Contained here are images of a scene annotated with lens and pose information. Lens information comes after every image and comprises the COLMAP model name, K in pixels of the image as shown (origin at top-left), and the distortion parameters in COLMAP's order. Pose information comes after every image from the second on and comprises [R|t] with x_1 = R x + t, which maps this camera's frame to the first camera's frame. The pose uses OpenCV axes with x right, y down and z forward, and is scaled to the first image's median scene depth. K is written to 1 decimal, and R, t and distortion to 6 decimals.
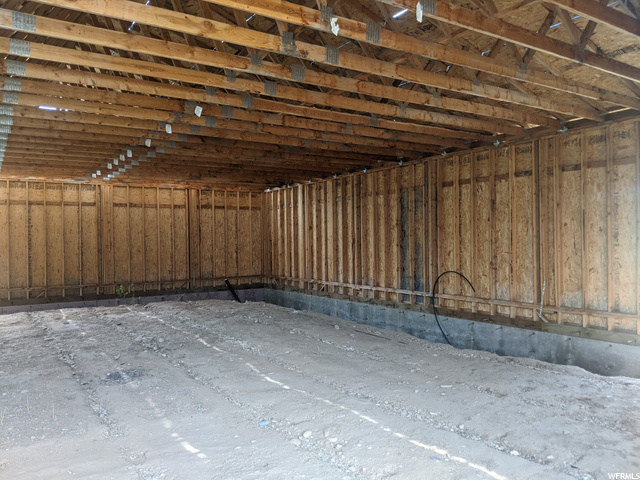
lens RADIAL K [[514.0, 0, 316.4], [0, 514.0, 240.6], [0, 0, 1]] dist [0.043133, -0.073414]
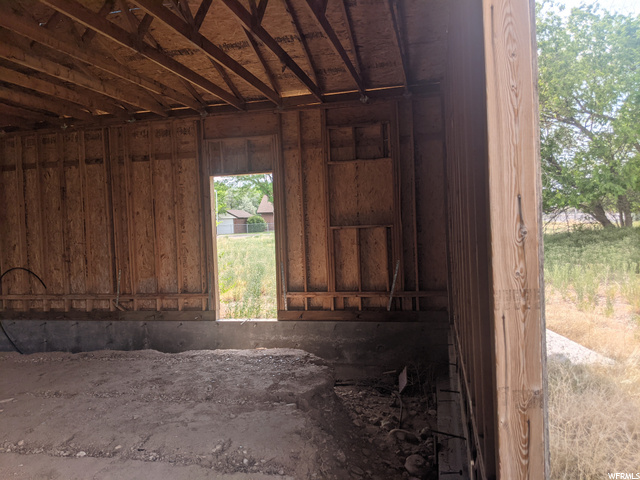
lens RADIAL K [[514.0, 0, 319.2], [0, 514.0, 237.6], [0, 0, 1]] dist [0.043133, -0.073414]
pose [[0.720575, -0.037189, 0.692379, 0.030688], [0.030894, 0.999291, 0.021523, 0.006061], [-0.692689, 0.005881, 0.721213, 0.012398]]
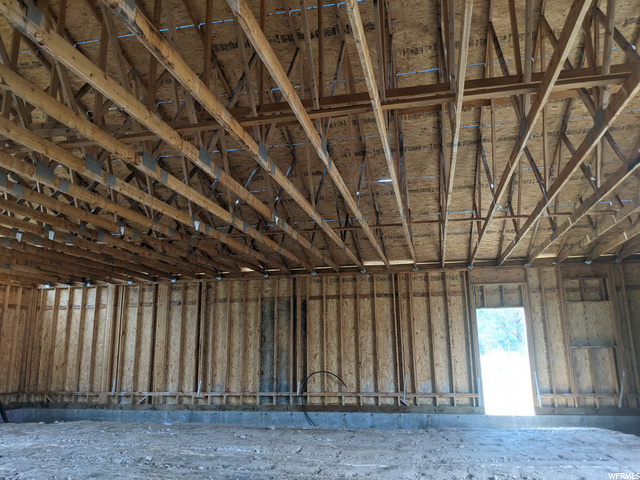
lens RADIAL K [[514.0, 0, 324.1], [0, 514.0, 237.3], [0, 0, 1]] dist [0.043133, -0.073414]
pose [[0.696540, 0.151384, 0.701367, -0.749122], [0.004602, 0.976527, -0.215345, 0.015523], [-0.717503, 0.153224, 0.679493, 0.164682]]
